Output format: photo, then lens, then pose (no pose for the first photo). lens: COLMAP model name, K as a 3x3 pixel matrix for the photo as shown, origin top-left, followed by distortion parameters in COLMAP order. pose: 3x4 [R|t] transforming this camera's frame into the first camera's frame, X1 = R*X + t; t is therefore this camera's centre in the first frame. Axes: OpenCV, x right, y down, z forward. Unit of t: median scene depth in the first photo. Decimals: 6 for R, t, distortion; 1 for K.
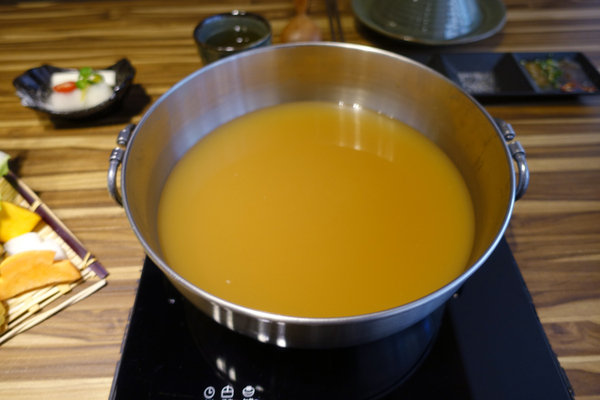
lens RADIAL K [[413.2, 0, 300.0], [0, 413.2, 200.0], [0, 0, 1]] dist [-0.002847, -0.002585]
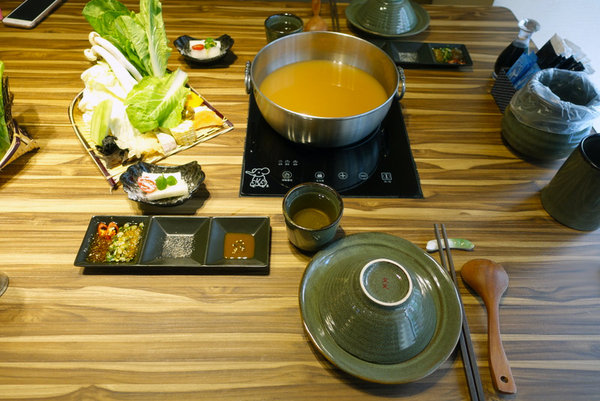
lens RADIAL K [[413.2, 0, 300.0], [0, 413.2, 200.5], [0, 0, 1]] dist [-0.002847, -0.002585]
pose [[0.998668, 0.048866, 0.016558, -0.074576], [-0.049200, 0.998581, 0.020391, 0.394511], [-0.015538, -0.021178, 0.999655, -1.000971]]
